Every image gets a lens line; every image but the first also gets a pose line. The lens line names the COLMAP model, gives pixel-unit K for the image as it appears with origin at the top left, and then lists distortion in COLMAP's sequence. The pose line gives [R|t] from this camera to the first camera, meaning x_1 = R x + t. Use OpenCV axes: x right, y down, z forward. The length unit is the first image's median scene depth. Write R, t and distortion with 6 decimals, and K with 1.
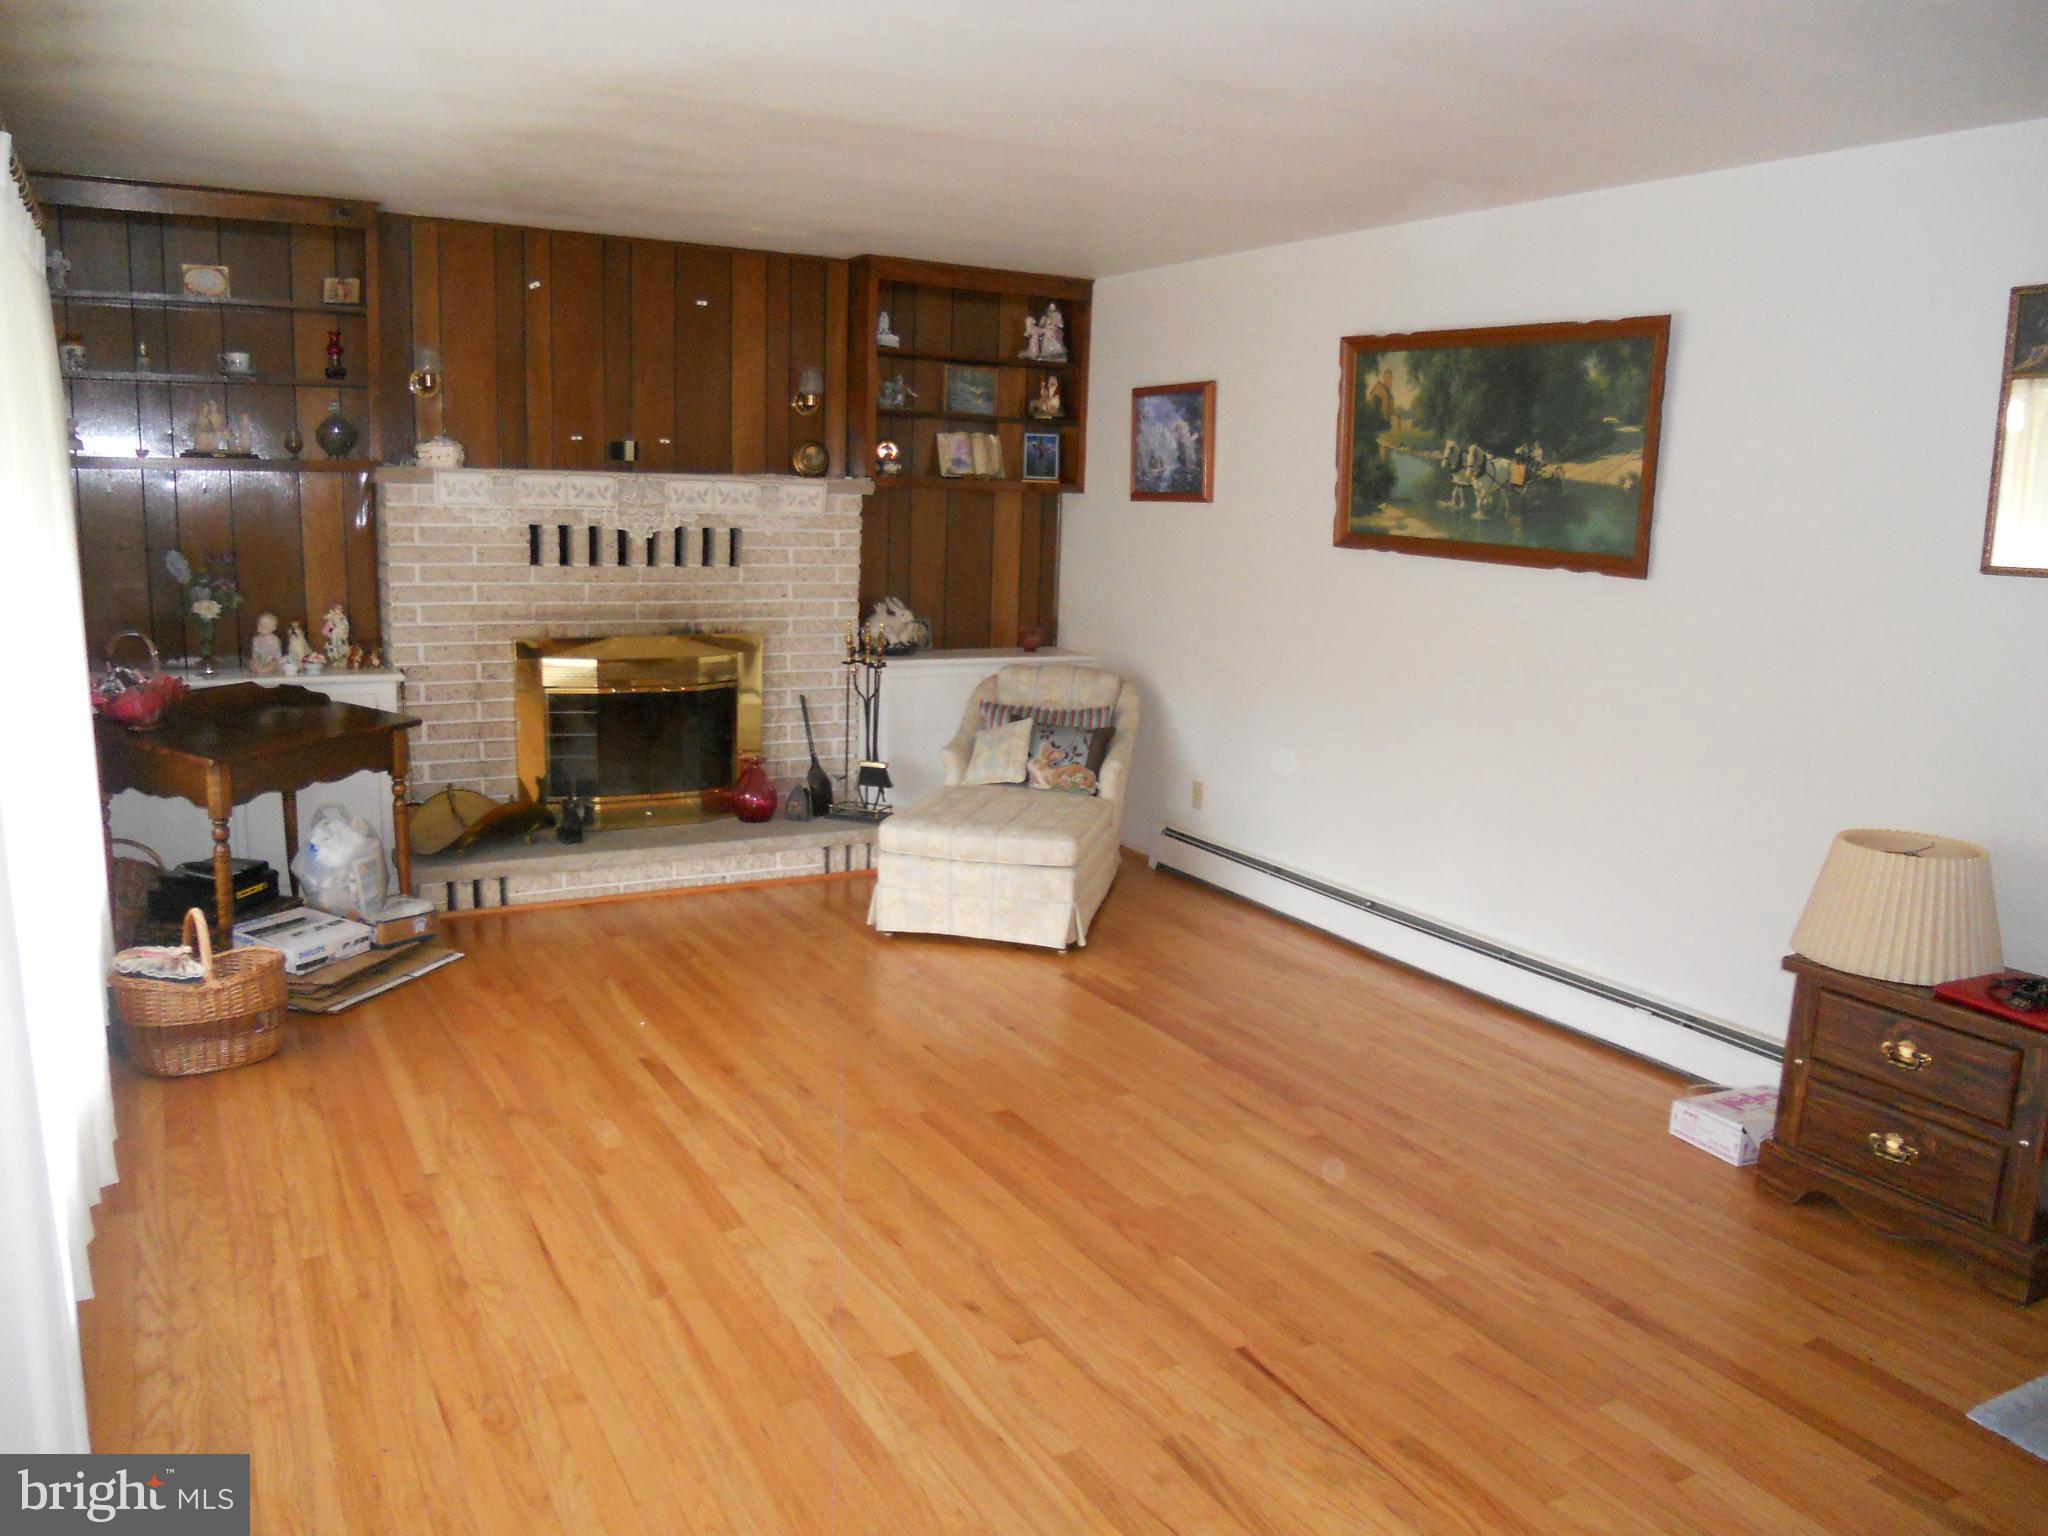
lens RADIAL K [[1531.4, 0, 1024.0], [0, 1531.4, 768.0], [0, 0, 1]] dist [-0.015837, -0.006260]
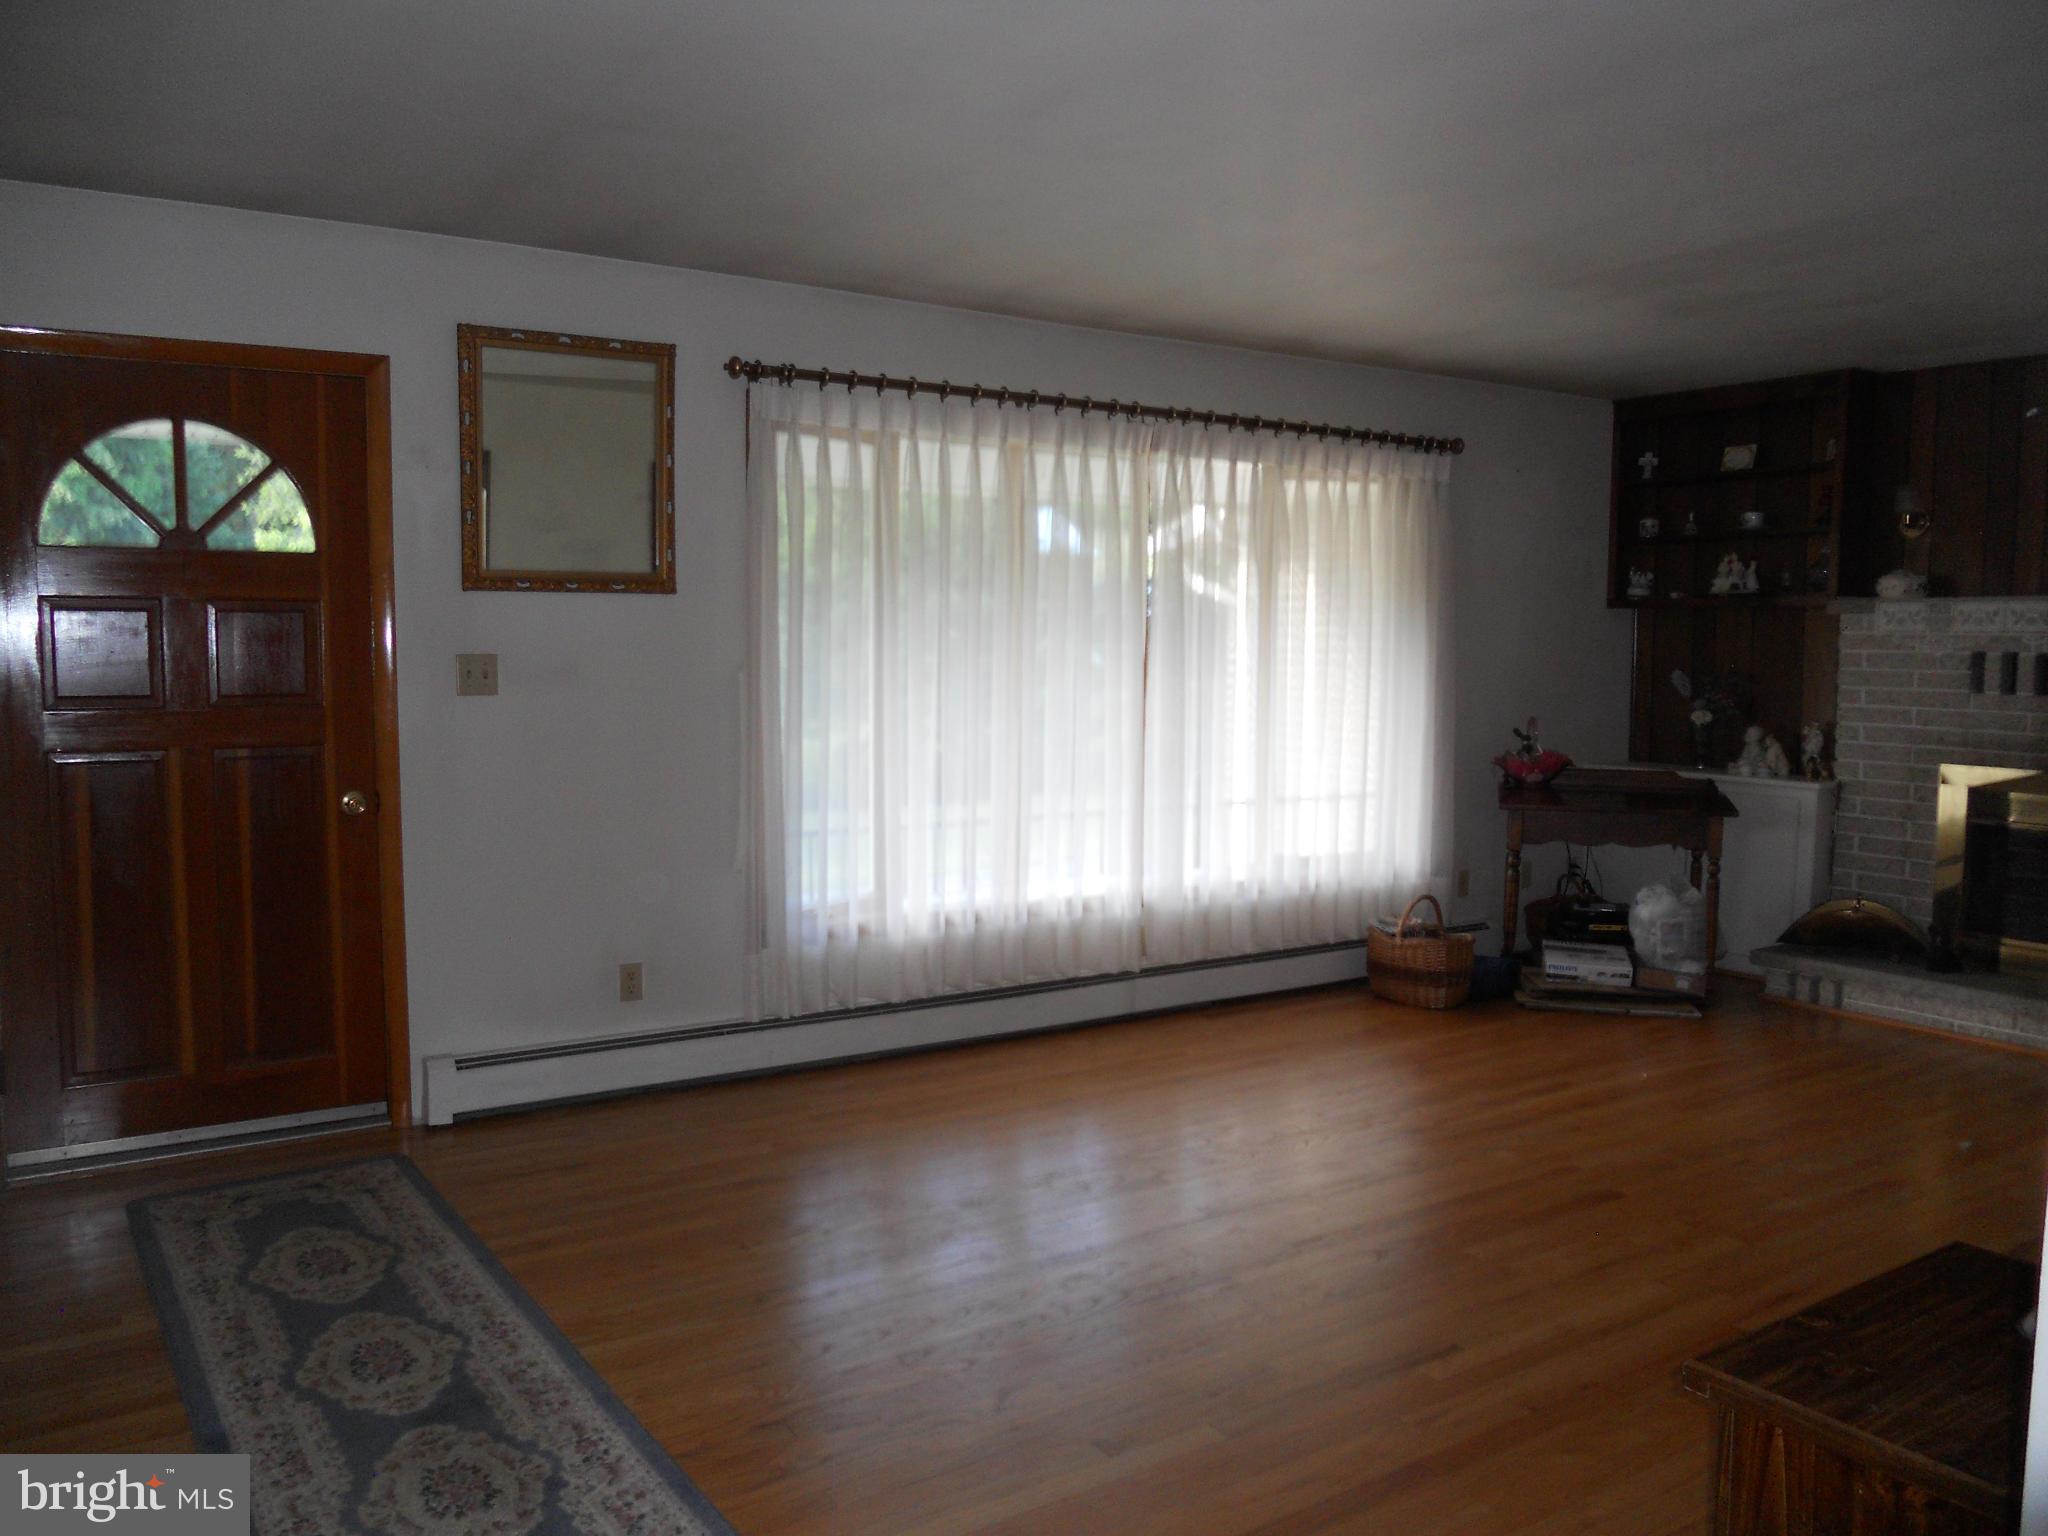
lens RADIAL K [[1531.4, 0, 1024.0], [0, 1531.4, 768.0], [0, 0, 1]] dist [-0.015837, -0.006260]
pose [[0.101049, 0.059960, -0.993073, 0.620630], [-0.181094, 0.982615, 0.040901, -0.013412], [0.978261, 0.175707, 0.110151, 0.305219]]
